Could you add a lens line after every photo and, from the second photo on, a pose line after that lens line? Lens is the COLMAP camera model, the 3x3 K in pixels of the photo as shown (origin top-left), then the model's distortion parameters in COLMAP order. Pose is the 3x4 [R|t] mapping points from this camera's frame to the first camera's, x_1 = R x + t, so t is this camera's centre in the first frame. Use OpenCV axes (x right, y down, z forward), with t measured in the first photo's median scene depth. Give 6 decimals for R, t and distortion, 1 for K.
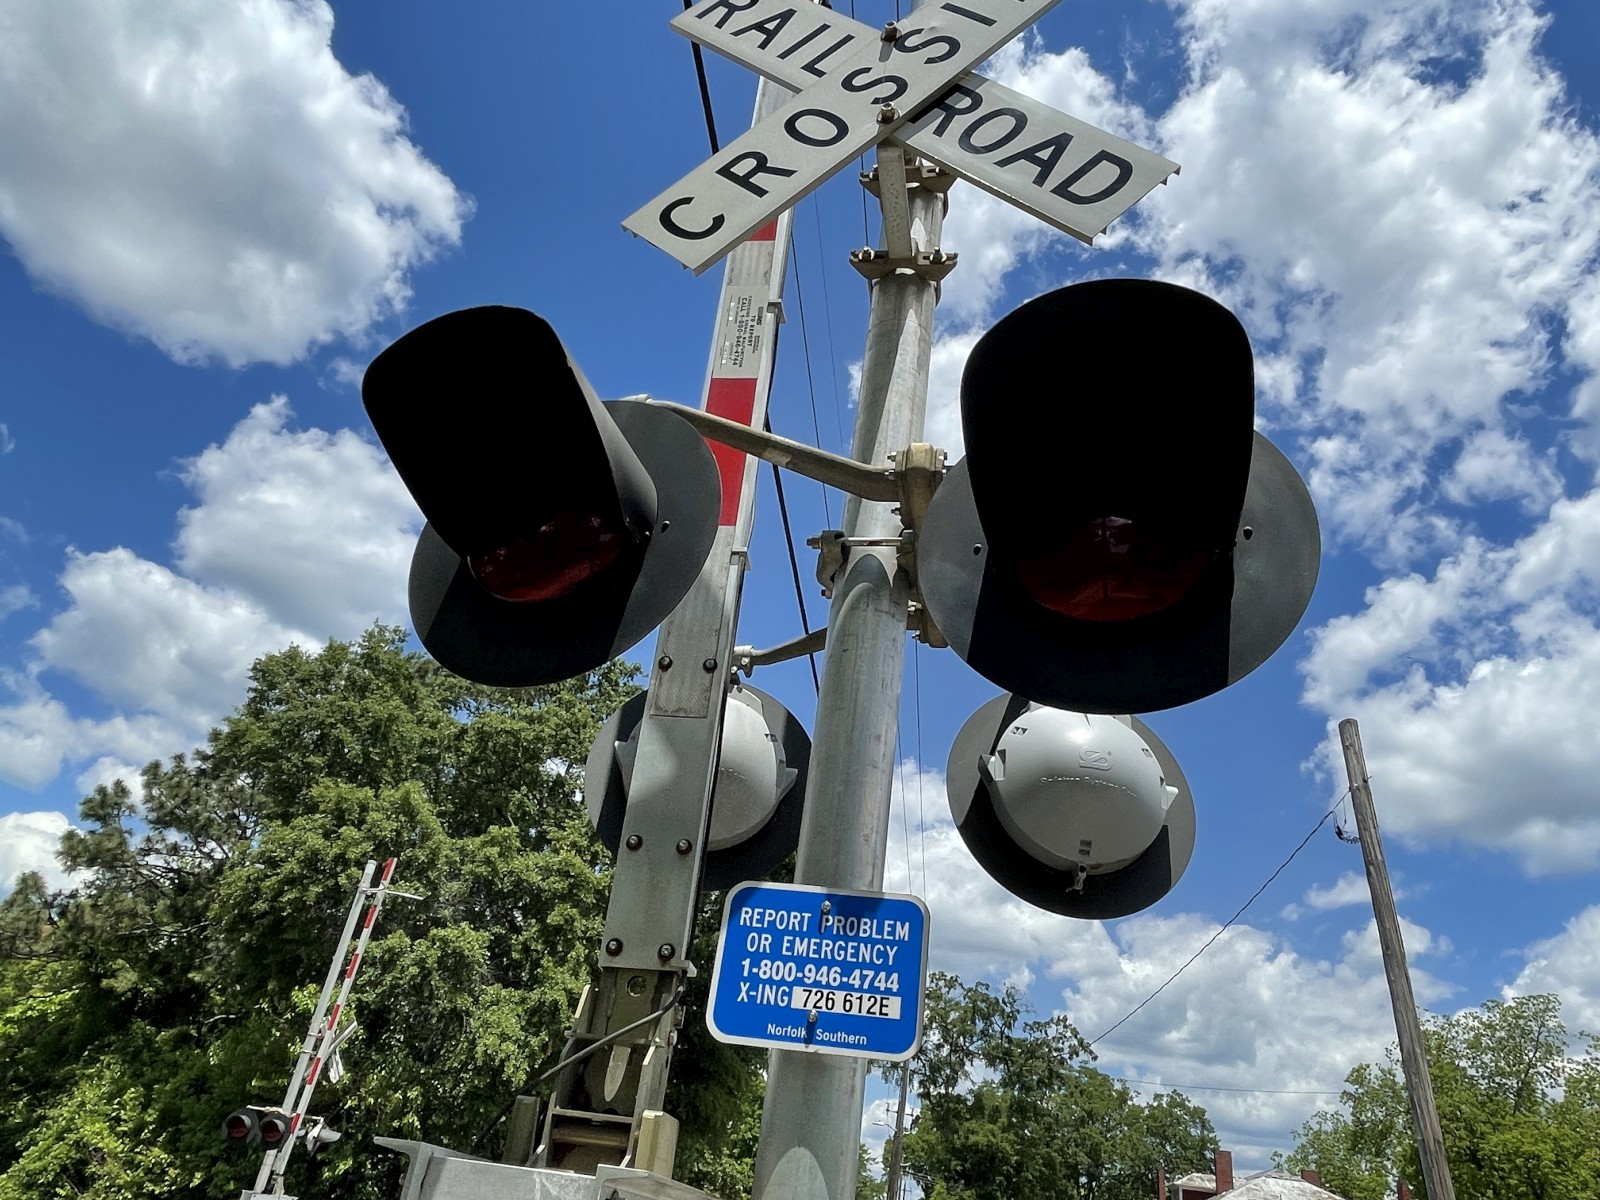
lens RADIAL K [[1073.1, 0, 809.2], [0, 1073.1, 604.4], [0, 0, 1]] dist [-0.025398, 0.014543]
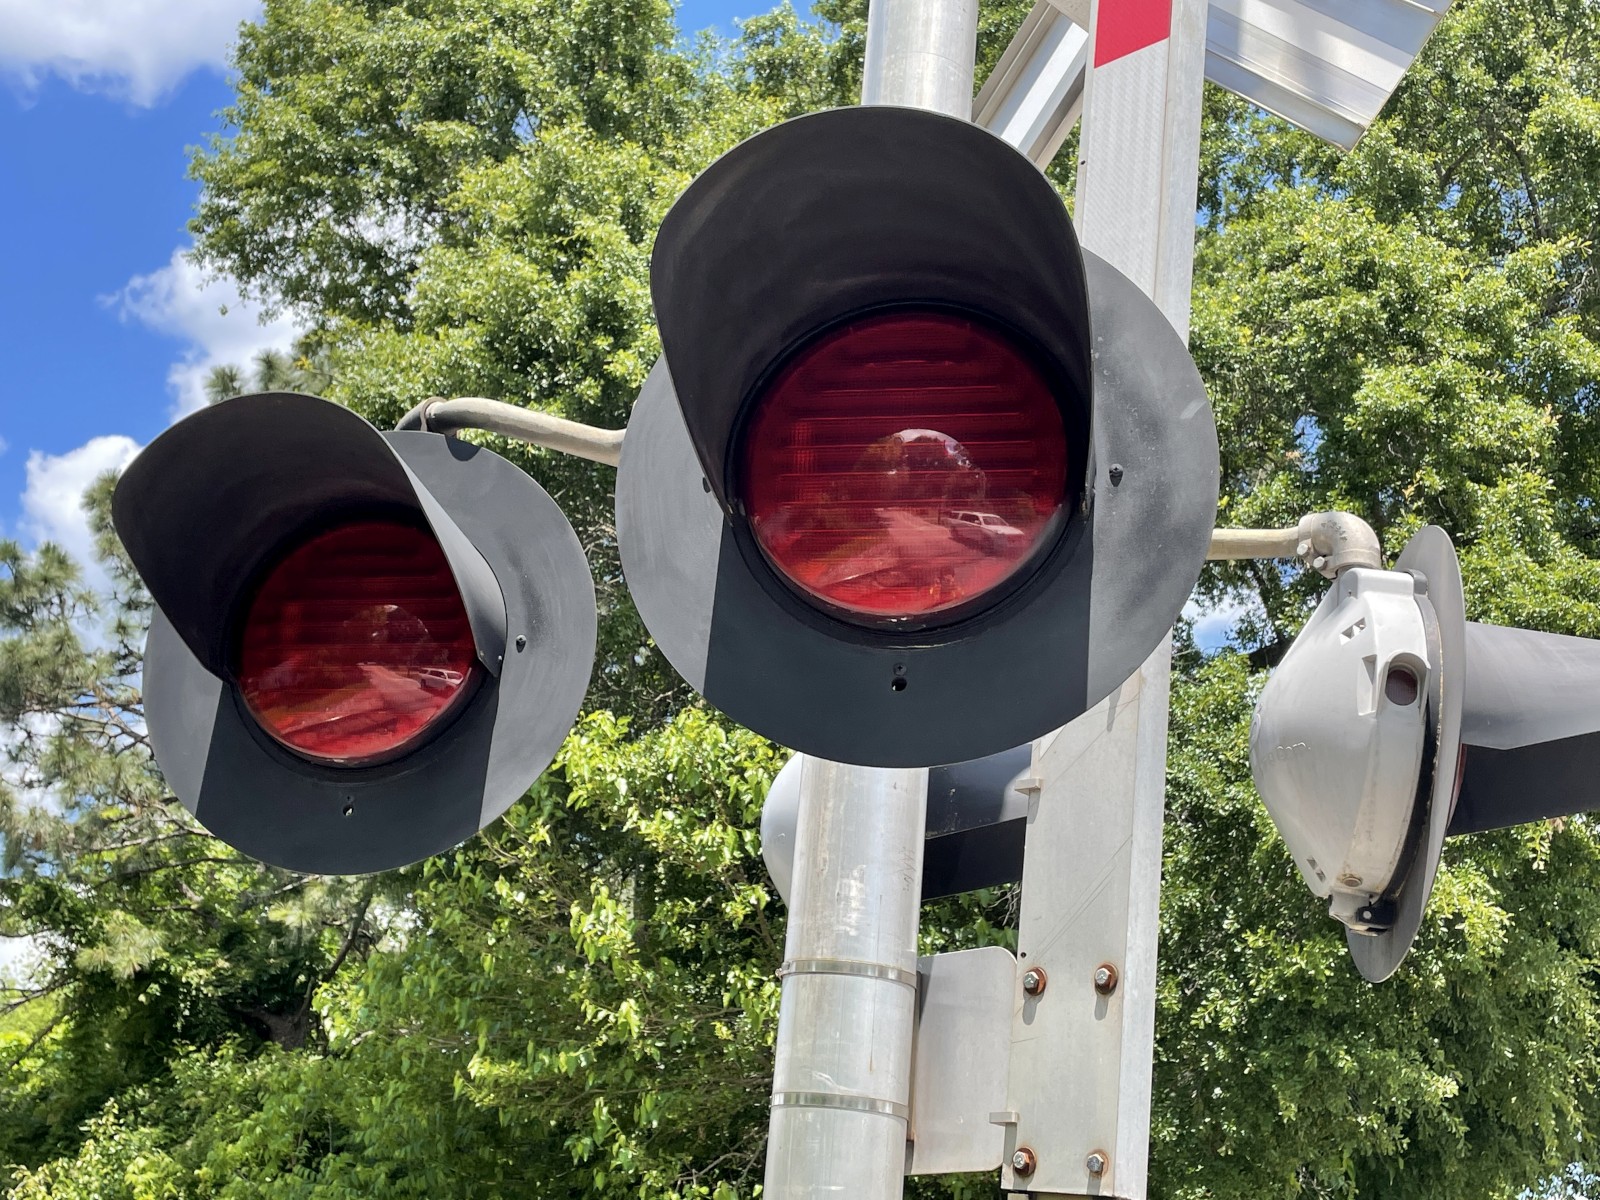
lens RADIAL K [[1921.7, 0, 791.5], [0, 1921.7, 605.7], [0, 0, 1]] dist [0.087451, 0.000000]
pose [[0.955884, -0.152324, -0.251165, -0.278682], [0.182019, 0.978253, 0.099447, 0.281111], [0.230555, -0.140777, 0.962822, 0.513861]]
